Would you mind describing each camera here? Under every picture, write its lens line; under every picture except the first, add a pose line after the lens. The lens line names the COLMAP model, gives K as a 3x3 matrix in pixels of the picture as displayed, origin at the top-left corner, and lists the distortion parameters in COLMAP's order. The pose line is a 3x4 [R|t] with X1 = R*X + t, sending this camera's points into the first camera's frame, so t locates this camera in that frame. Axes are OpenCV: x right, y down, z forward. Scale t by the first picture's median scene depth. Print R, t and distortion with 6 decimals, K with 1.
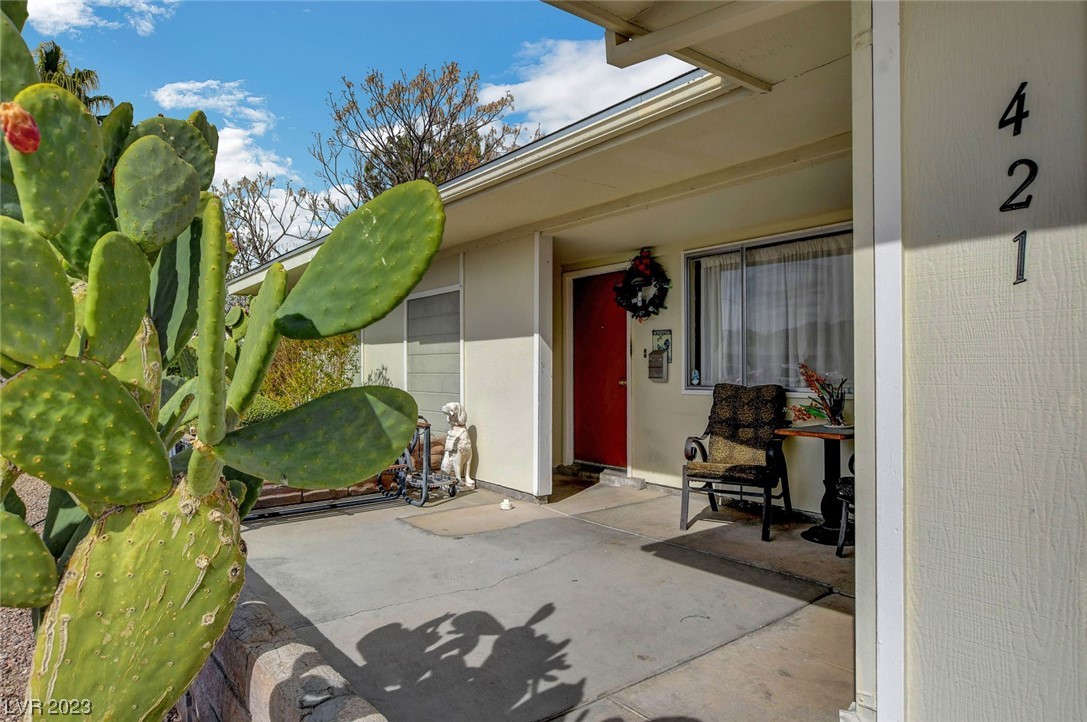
lens RADIAL K [[656.9, 0, 543.5], [0, 656.9, 361.0], [0, 0, 1]] dist [0.004733, 0.000341]
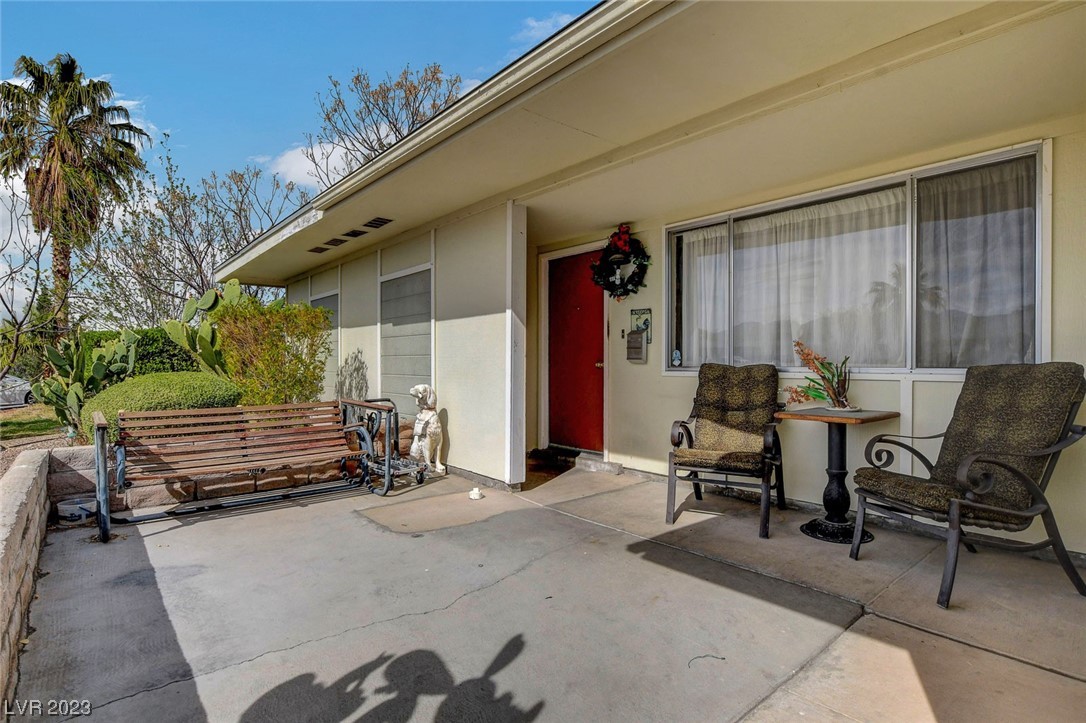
lens RADIAL K [[558.8, 0, 543.0], [0, 558.8, 361.5], [0, 0, 1]] dist [-0.003276, -0.000344]
pose [[0.999405, 0.002602, 0.034397, 0.010797], [-0.003018, 0.999923, 0.012072, 0.022925], [-0.034363, -0.012169, 0.999335, 0.218247]]
